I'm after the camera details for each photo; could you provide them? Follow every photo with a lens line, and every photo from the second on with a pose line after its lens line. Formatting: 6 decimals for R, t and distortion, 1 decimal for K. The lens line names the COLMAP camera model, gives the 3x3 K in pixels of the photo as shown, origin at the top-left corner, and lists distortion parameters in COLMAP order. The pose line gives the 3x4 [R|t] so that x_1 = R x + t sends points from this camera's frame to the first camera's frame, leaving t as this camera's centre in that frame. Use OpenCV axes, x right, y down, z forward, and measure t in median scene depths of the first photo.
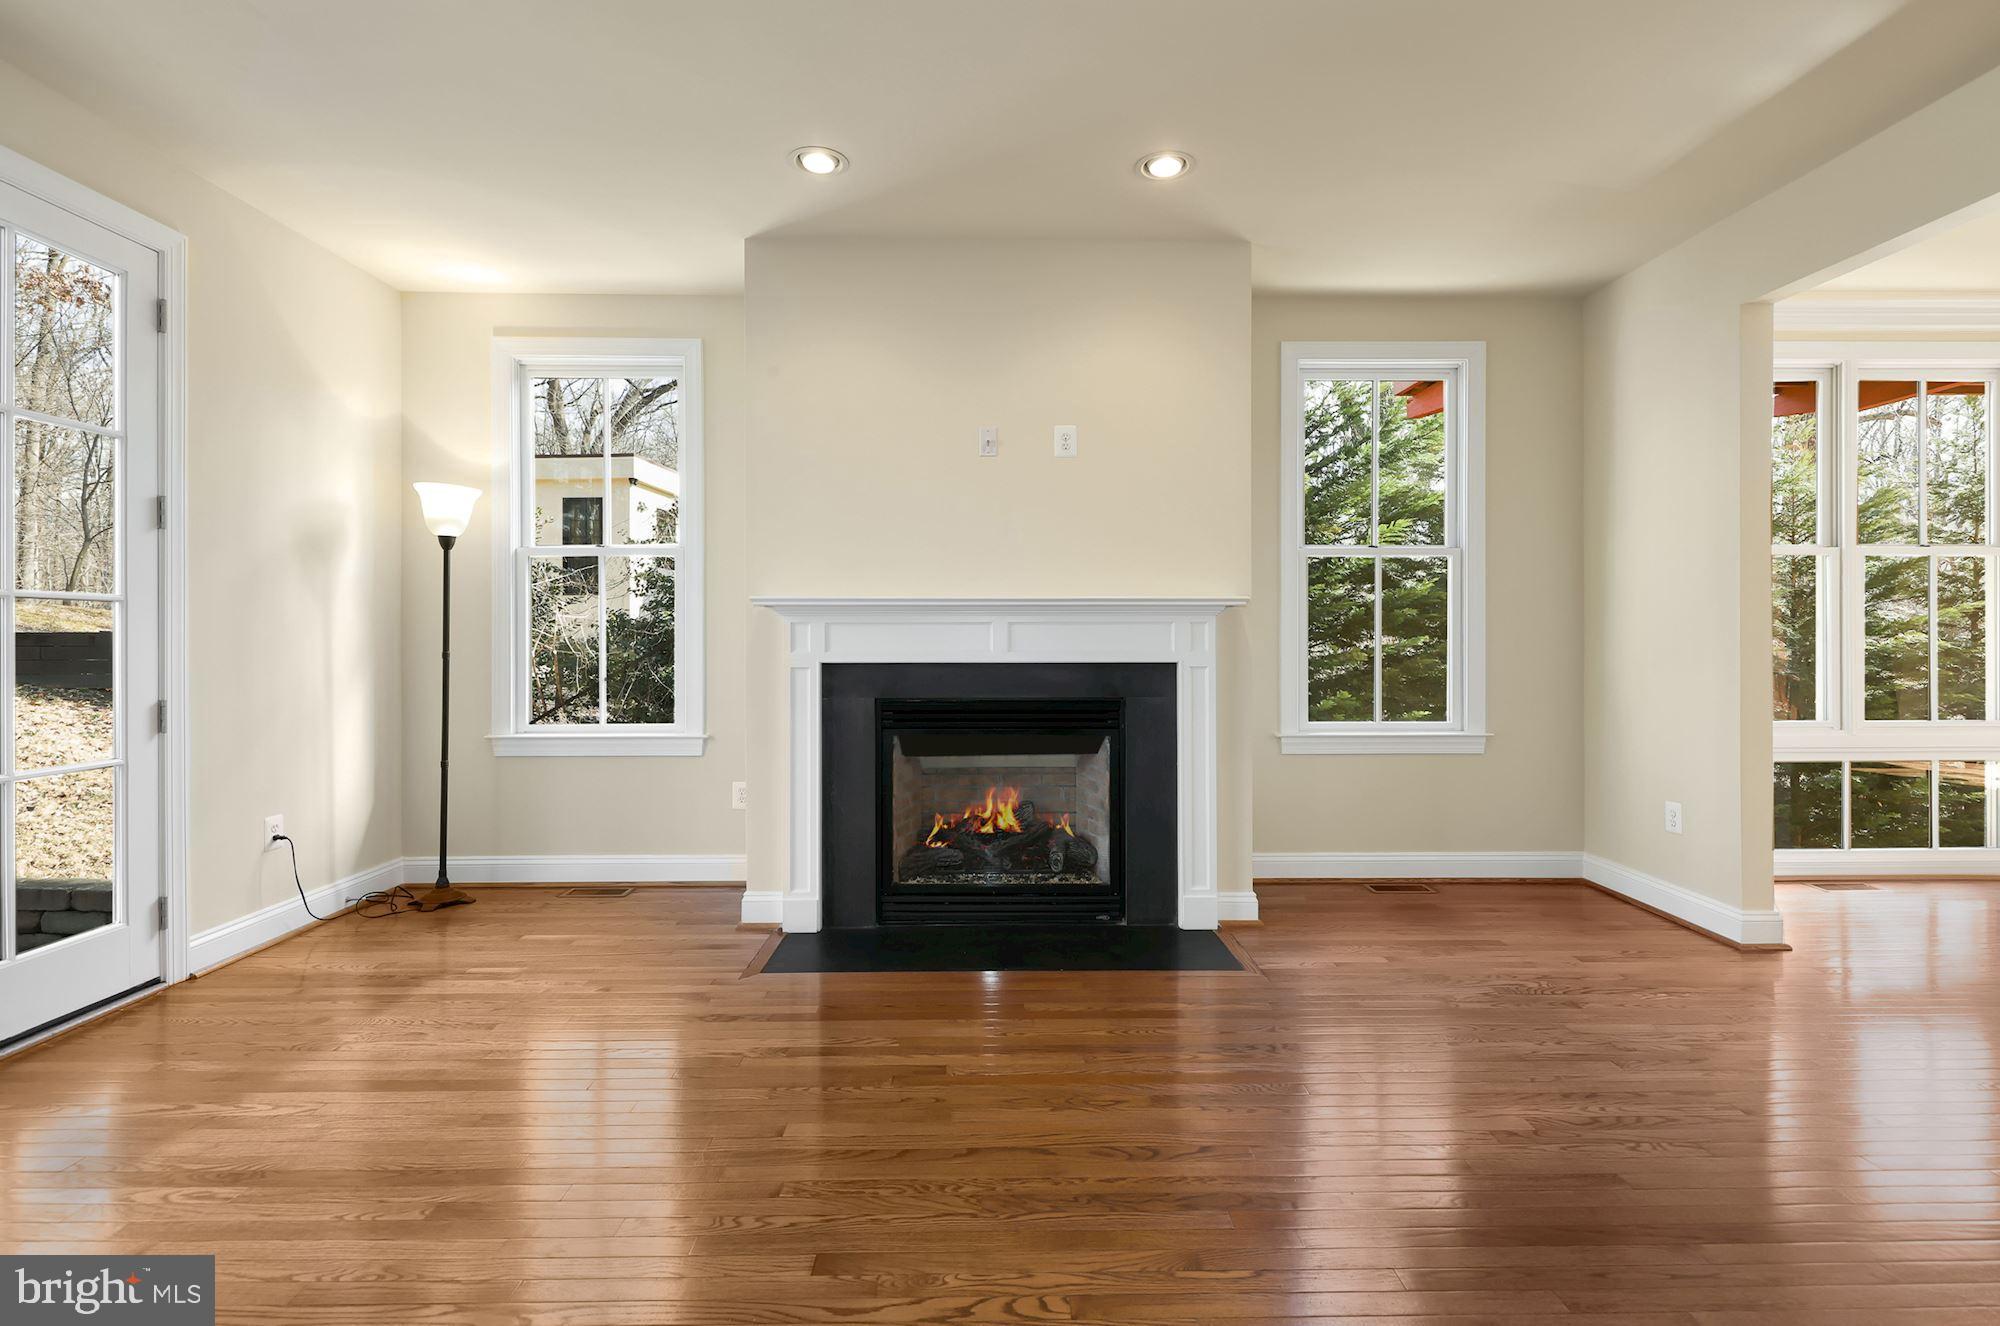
lens RADIAL K [[908.3, 0, 1012.6], [0, 908.3, 638.7], [0, 0, 1]] dist [0.016708, -0.000965]
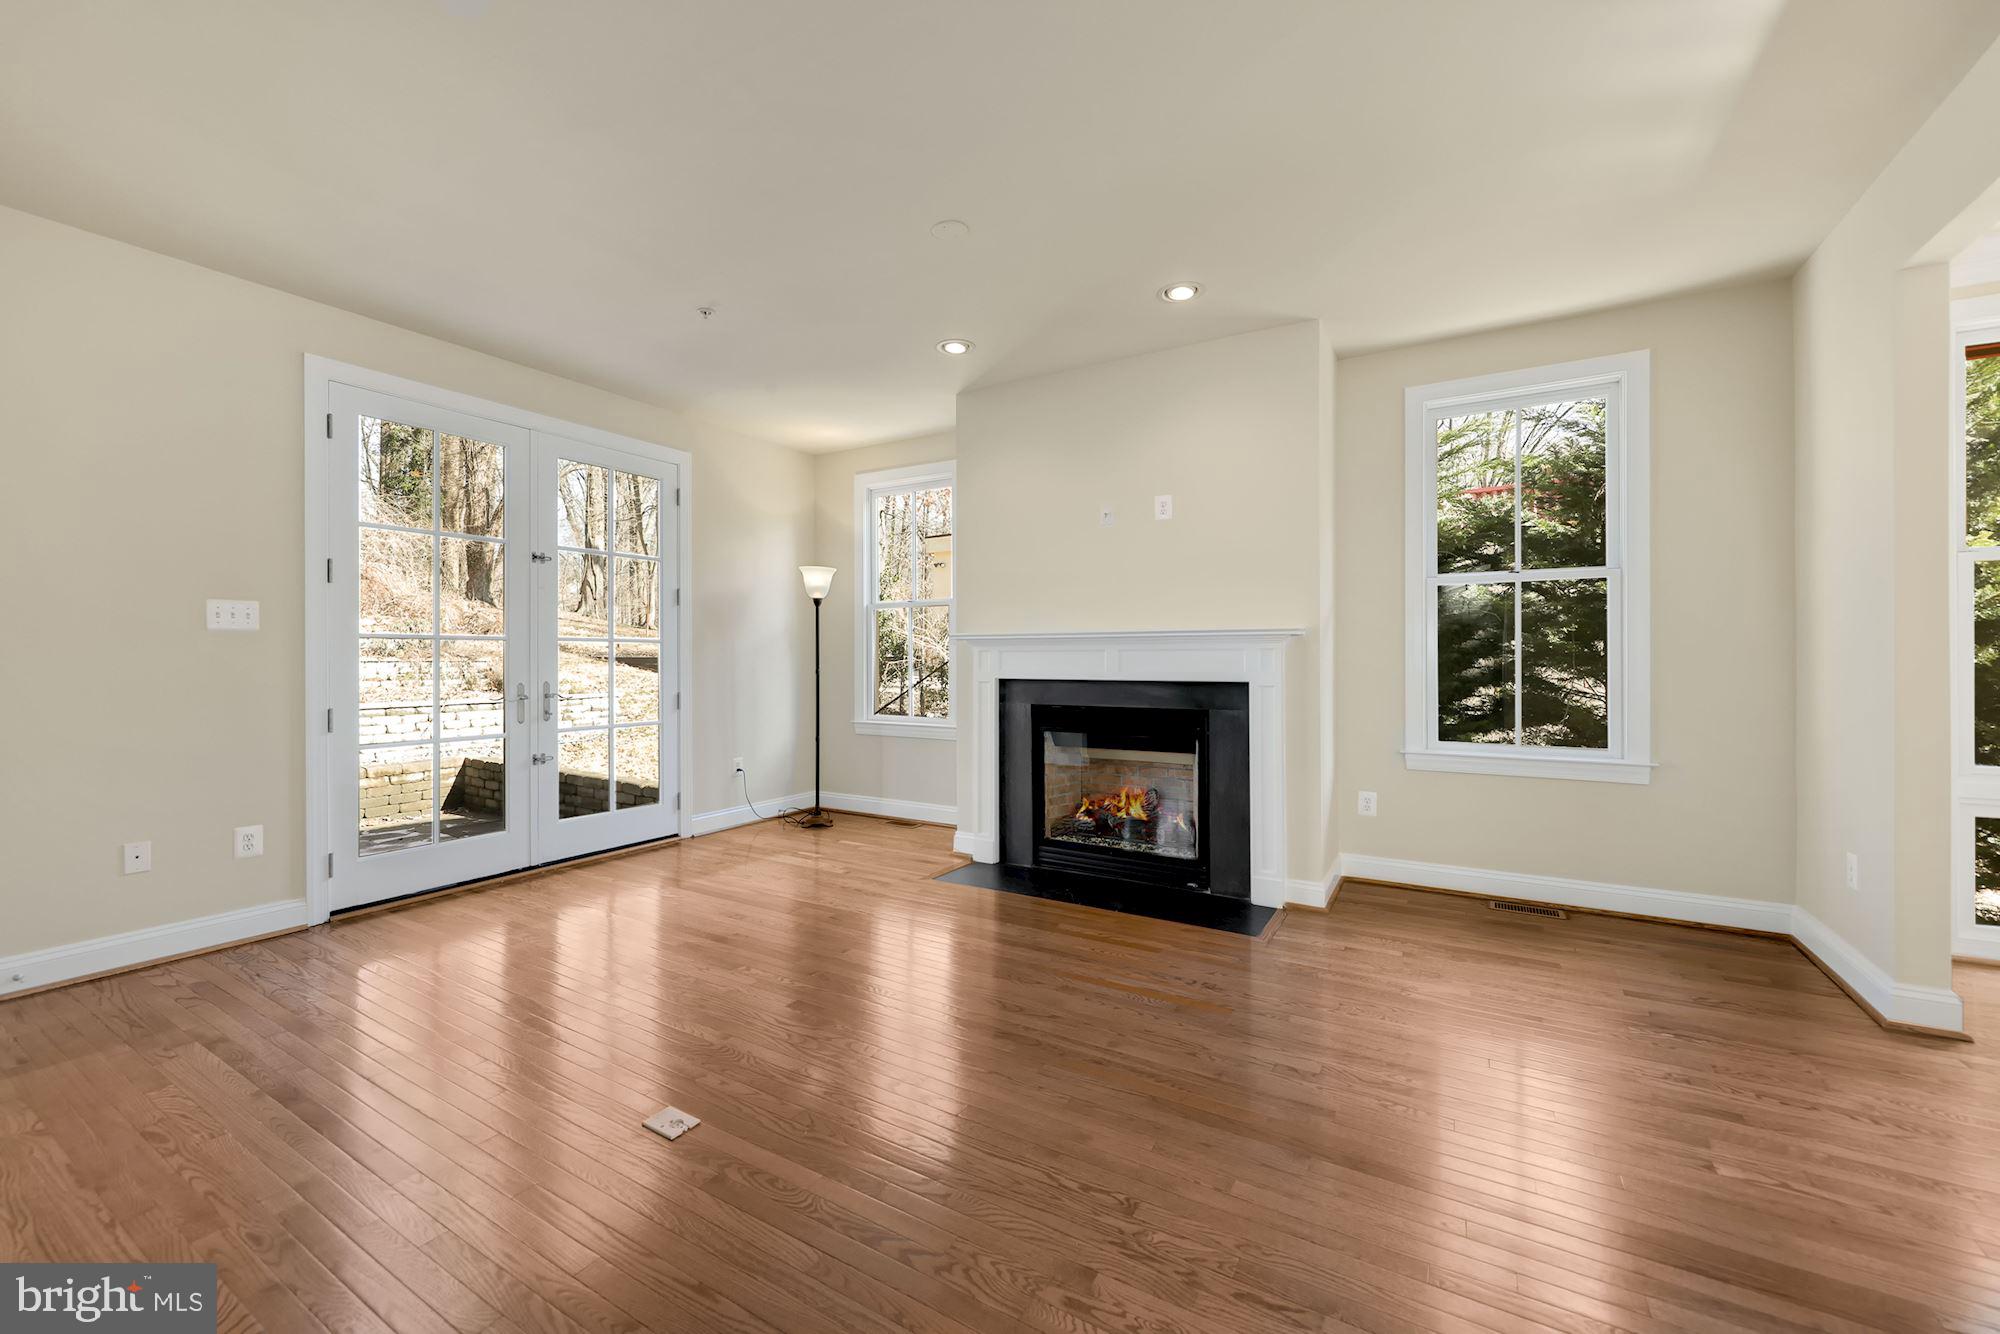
lens RADIAL K [[798.1, 0, 1006.6], [0, 798.1, 654.5], [0, 0, 1]] dist [0.016642, -0.000091]
pose [[0.851358, -0.002550, -0.524578, 0.459181], [0.001761, 0.999996, -0.002003, -0.009338], [0.524582, 0.000782, 0.851360, -0.072154]]
